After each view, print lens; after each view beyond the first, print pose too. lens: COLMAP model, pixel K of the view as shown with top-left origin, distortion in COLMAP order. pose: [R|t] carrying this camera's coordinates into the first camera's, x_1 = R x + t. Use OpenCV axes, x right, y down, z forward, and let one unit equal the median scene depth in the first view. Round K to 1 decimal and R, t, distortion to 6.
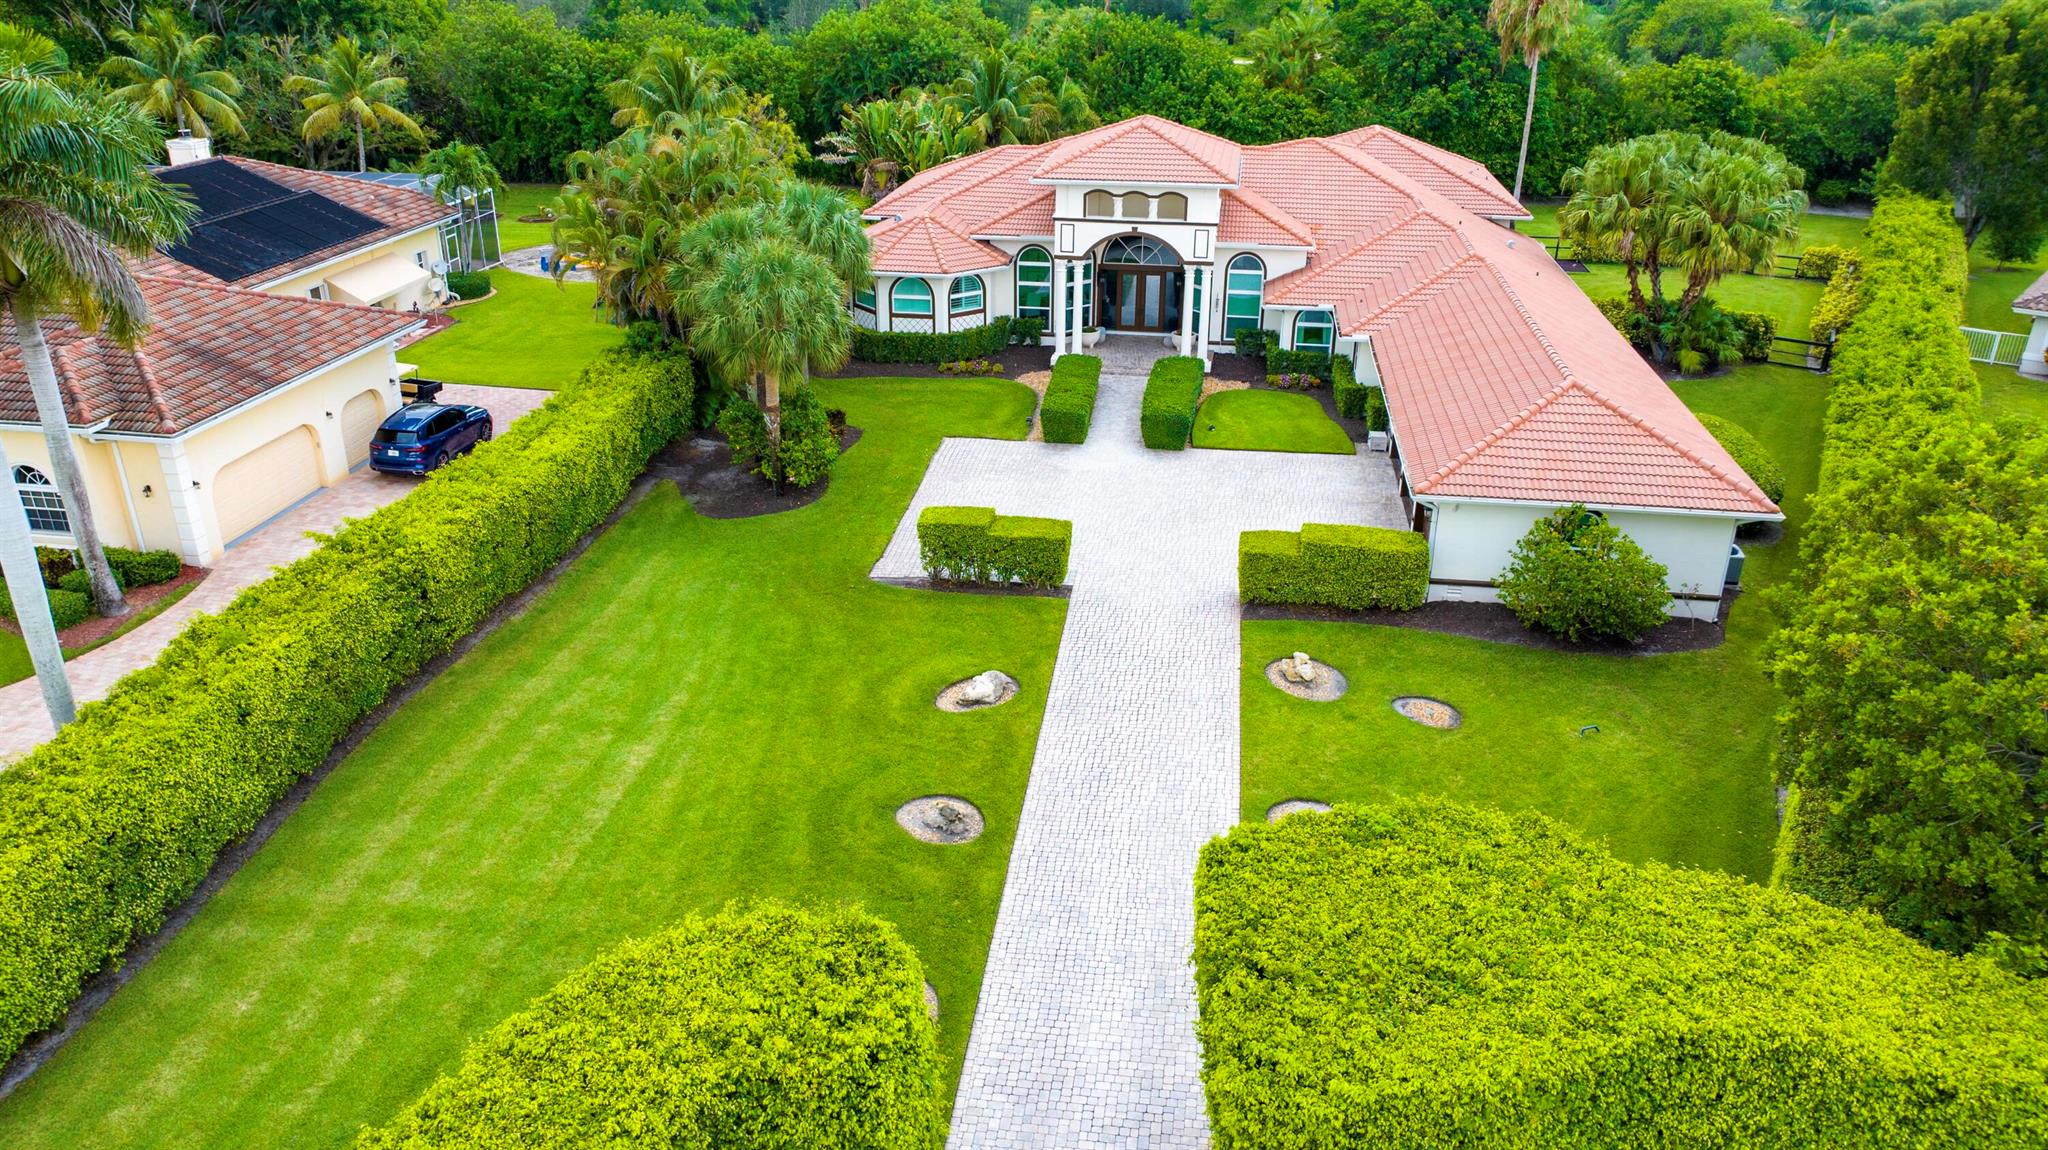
lens RADIAL K [[1450.0, 0, 1026.6], [0, 1450.0, 580.2], [0, 0, 1]] dist [-0.013458, 0.007701]
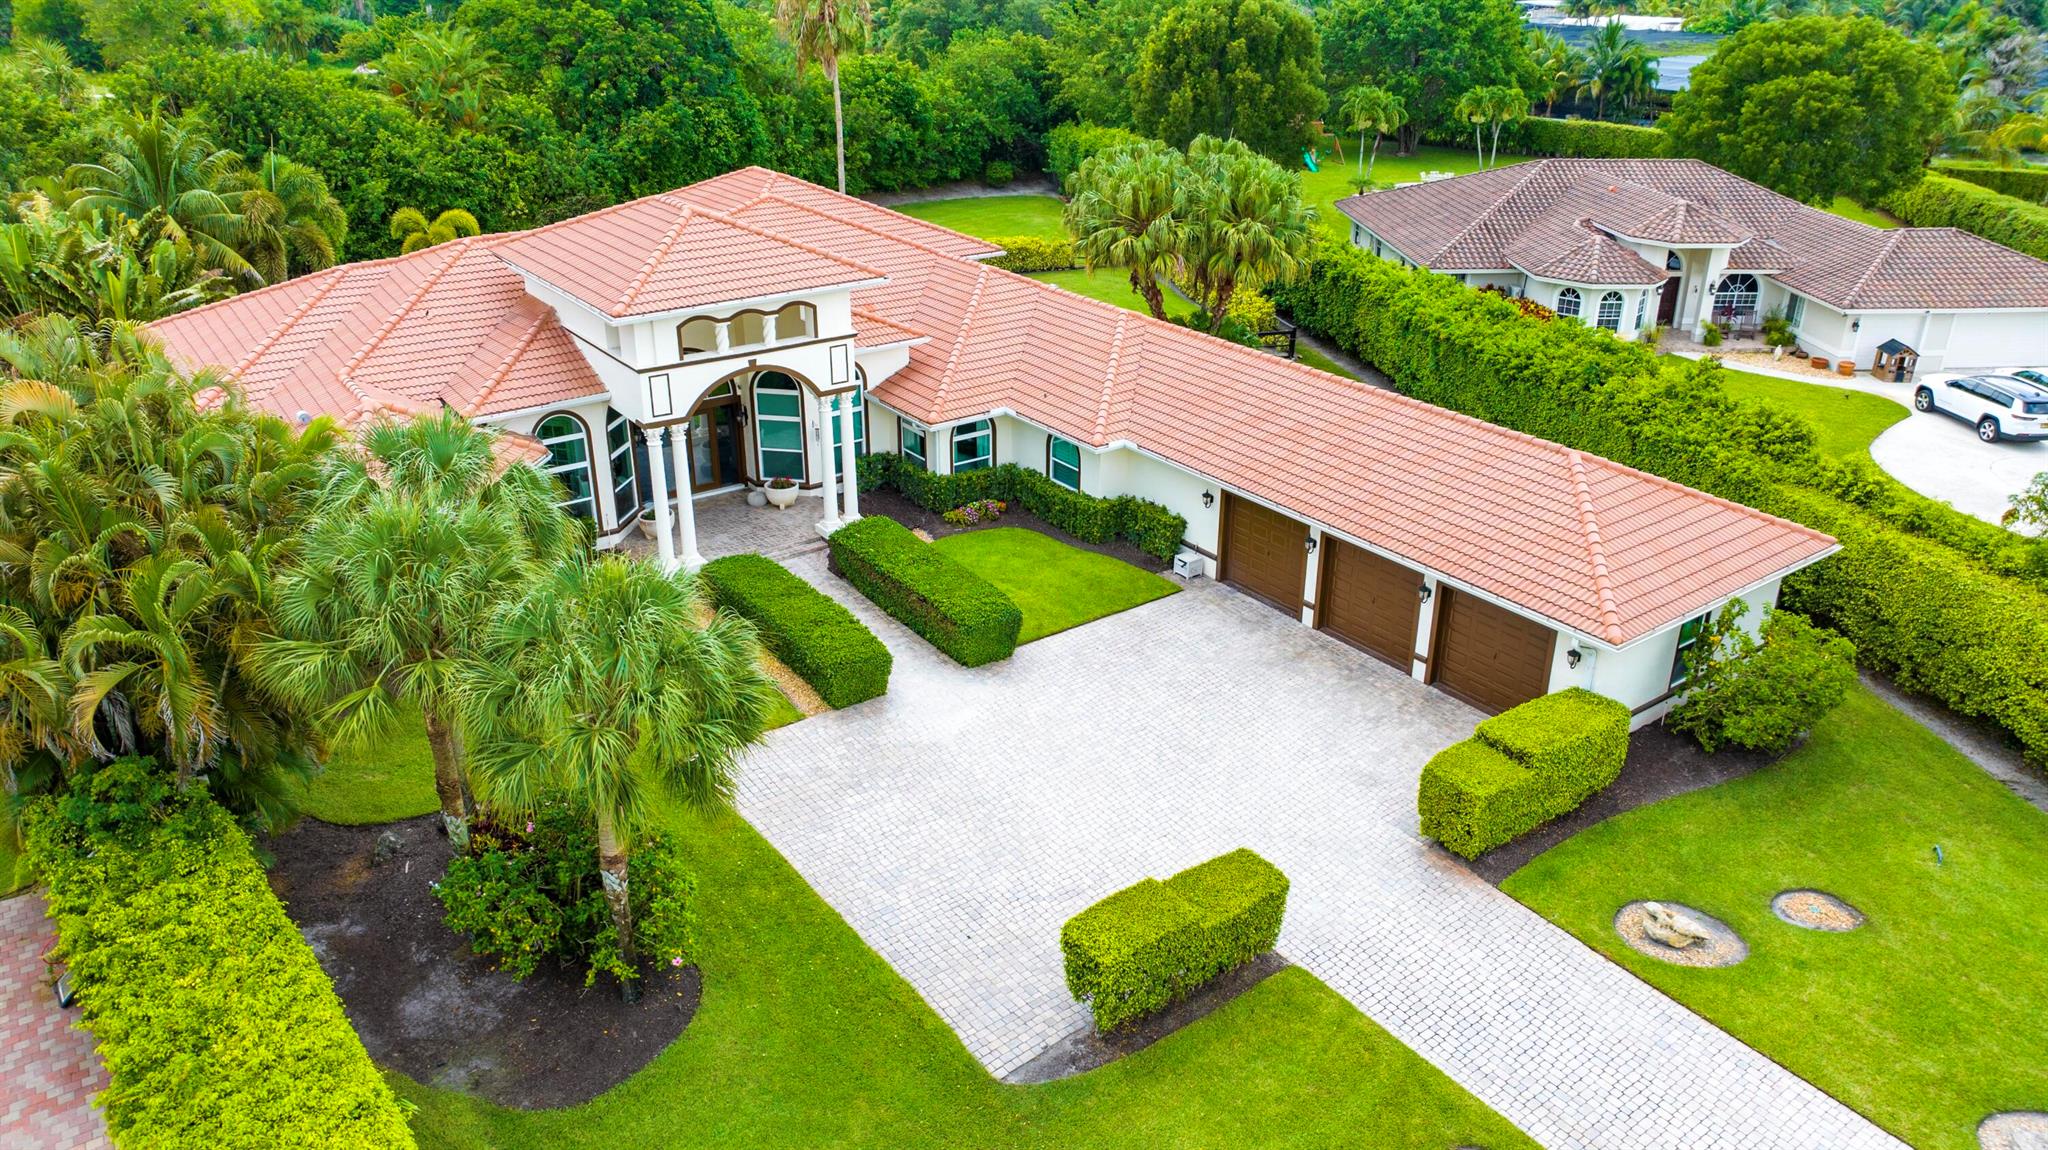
lens RADIAL K [[1450.0, 0, 1025.0], [0, 1450.0, 566.7], [0, 0, 1]] dist [-0.013458, 0.007701]
pose [[0.716087, -0.287792, 0.635921, -0.299705], [0.289261, 0.951488, 0.104878, -0.184734], [-0.635254, 0.108845, 0.764595, 0.399586]]
